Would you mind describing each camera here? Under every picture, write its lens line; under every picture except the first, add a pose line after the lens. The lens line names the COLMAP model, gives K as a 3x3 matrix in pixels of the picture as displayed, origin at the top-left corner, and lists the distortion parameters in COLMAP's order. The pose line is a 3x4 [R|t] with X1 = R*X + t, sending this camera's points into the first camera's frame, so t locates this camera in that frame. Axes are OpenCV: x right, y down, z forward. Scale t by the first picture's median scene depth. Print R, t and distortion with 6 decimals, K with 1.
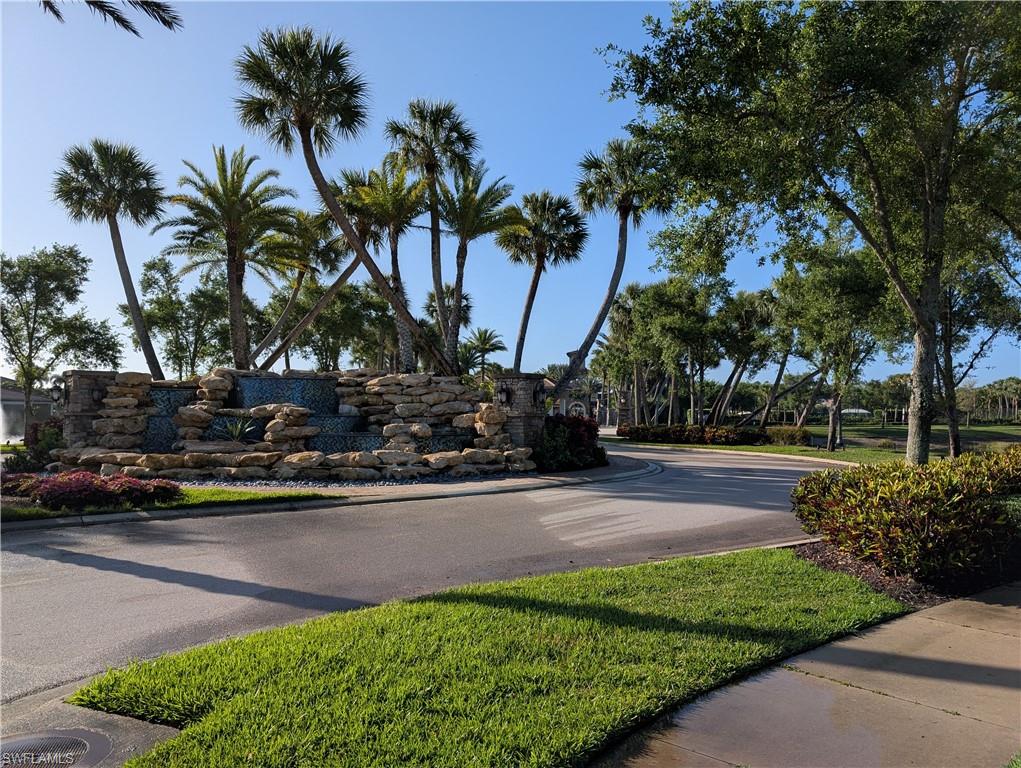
lens RADIAL K [[693.3, 0, 510.5], [0, 693.3, 384.0], [0, 0, 1]] dist [-0.000753, -0.000506]
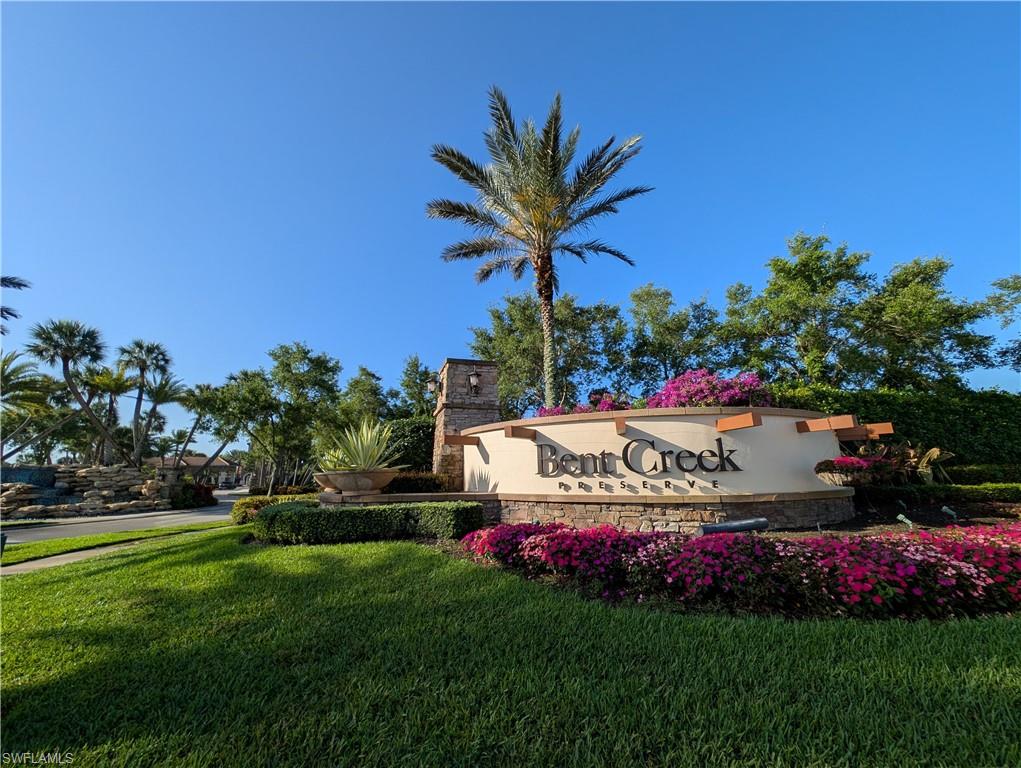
lens RADIAL K [[380.2, 0, 510.5], [0, 380.2, 384.0], [0, 0, 1]] dist [0.000371, -0.000002]
pose [[0.793644, 0.131007, 0.594109, 0.121861], [-0.012128, 0.979753, -0.199844, -0.049277], [-0.608261, 0.151400, 0.779164, -0.781551]]
